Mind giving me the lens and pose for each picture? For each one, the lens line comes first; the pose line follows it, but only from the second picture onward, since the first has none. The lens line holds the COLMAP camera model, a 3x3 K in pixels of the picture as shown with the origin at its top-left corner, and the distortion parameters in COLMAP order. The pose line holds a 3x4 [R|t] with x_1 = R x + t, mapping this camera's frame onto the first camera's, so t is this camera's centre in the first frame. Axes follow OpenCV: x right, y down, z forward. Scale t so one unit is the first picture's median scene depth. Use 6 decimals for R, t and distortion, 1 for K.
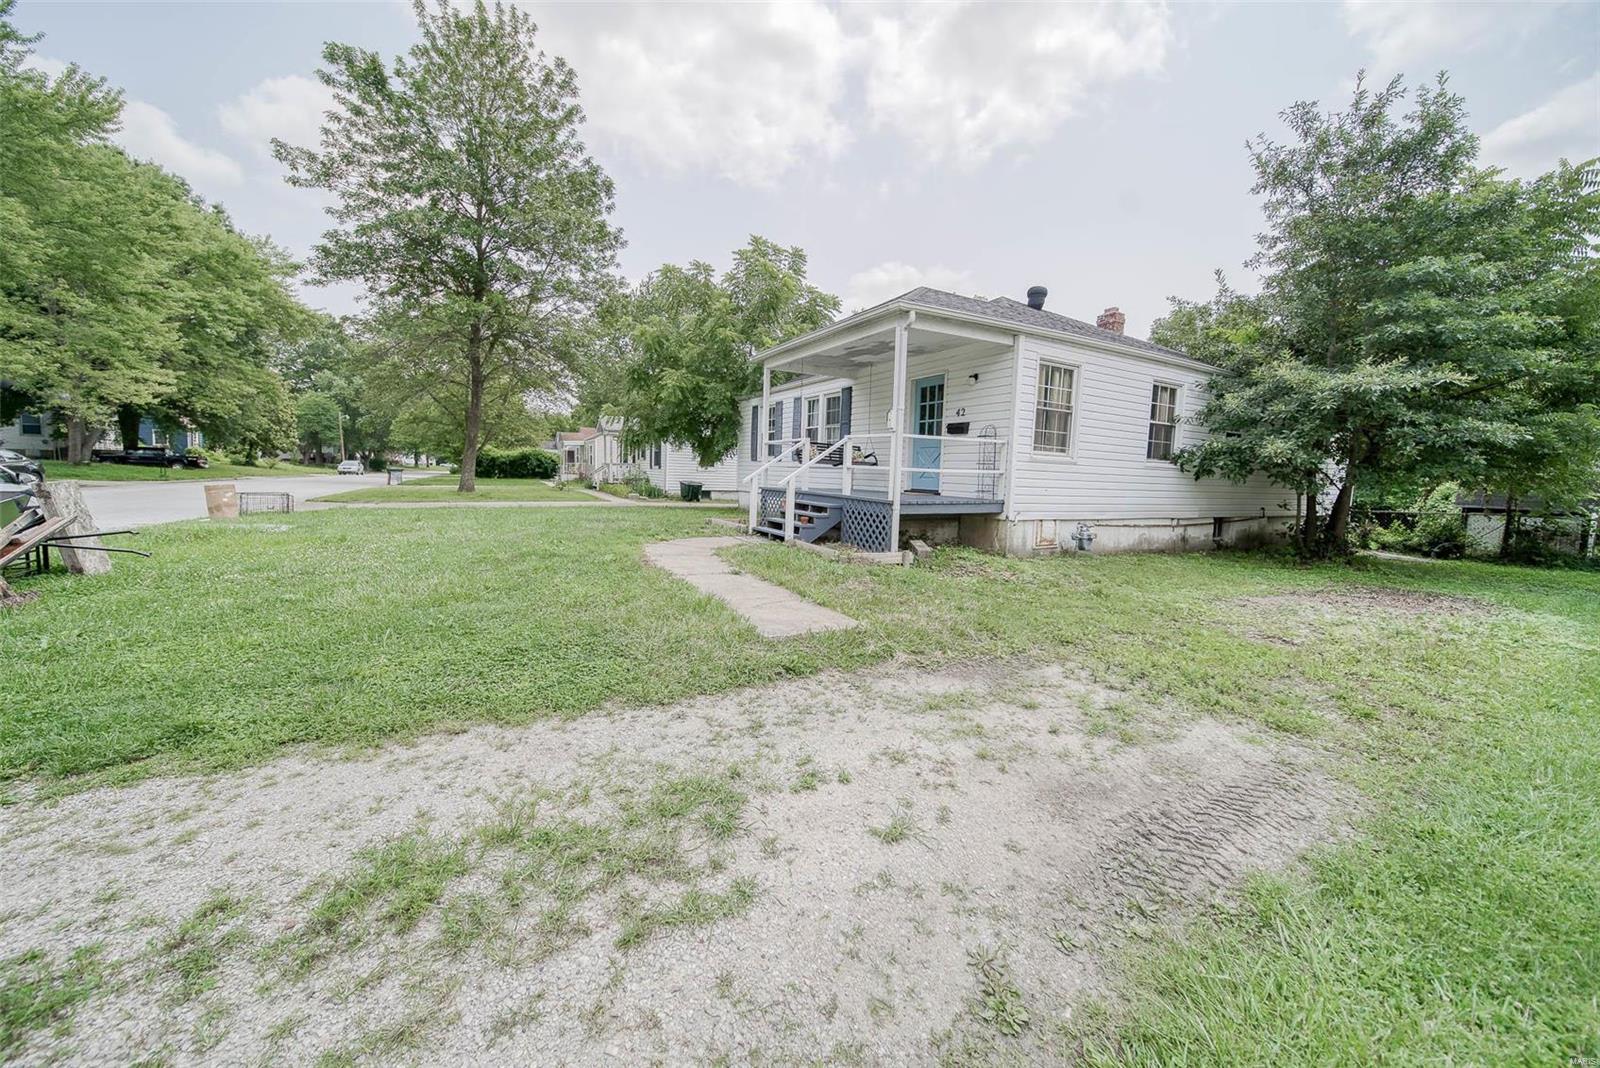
lens RADIAL K [[594.2, 0, 795.6], [0, 594.2, 531.0], [0, 0, 1]] dist [0.000874, -0.000862]
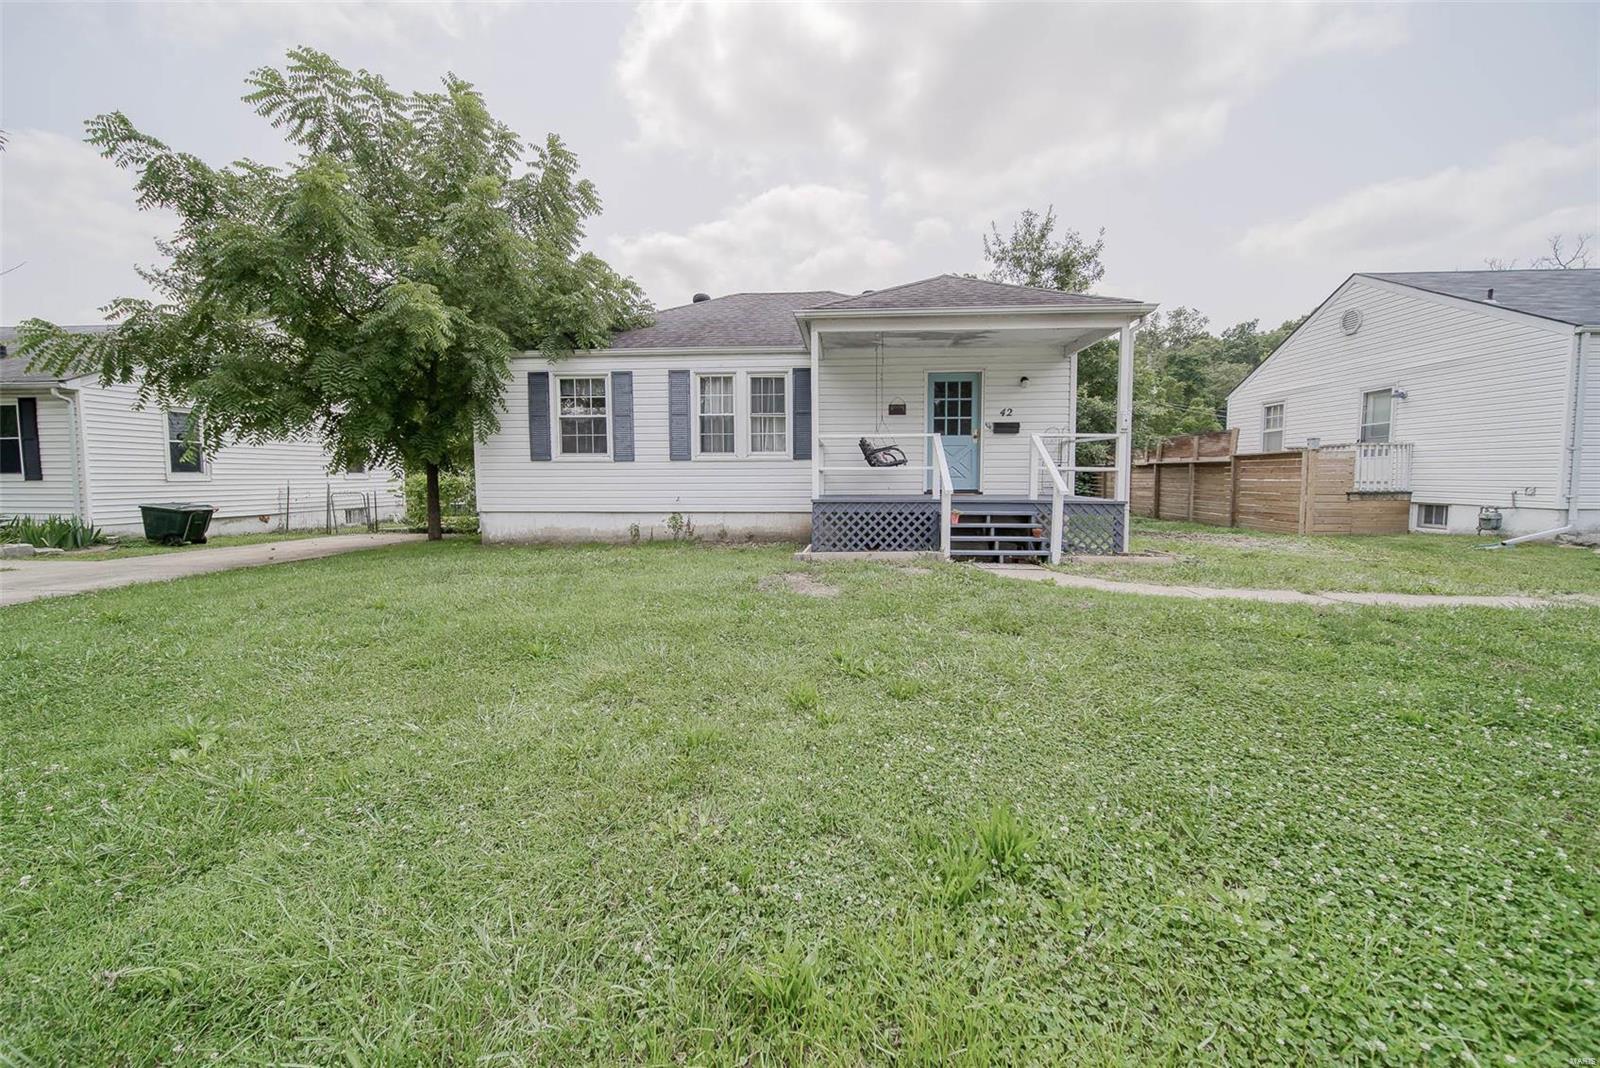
lens RADIAL K [[594.2, 0, 797.7], [0, 594.2, 514.2], [0, 0, 1]] dist [0.000874, -0.000862]
pose [[0.547664, -0.084461, 0.832425, -0.604877], [0.097469, 0.994558, 0.036786, -0.076145], [-0.831002, 0.060990, 0.552916, 0.577554]]
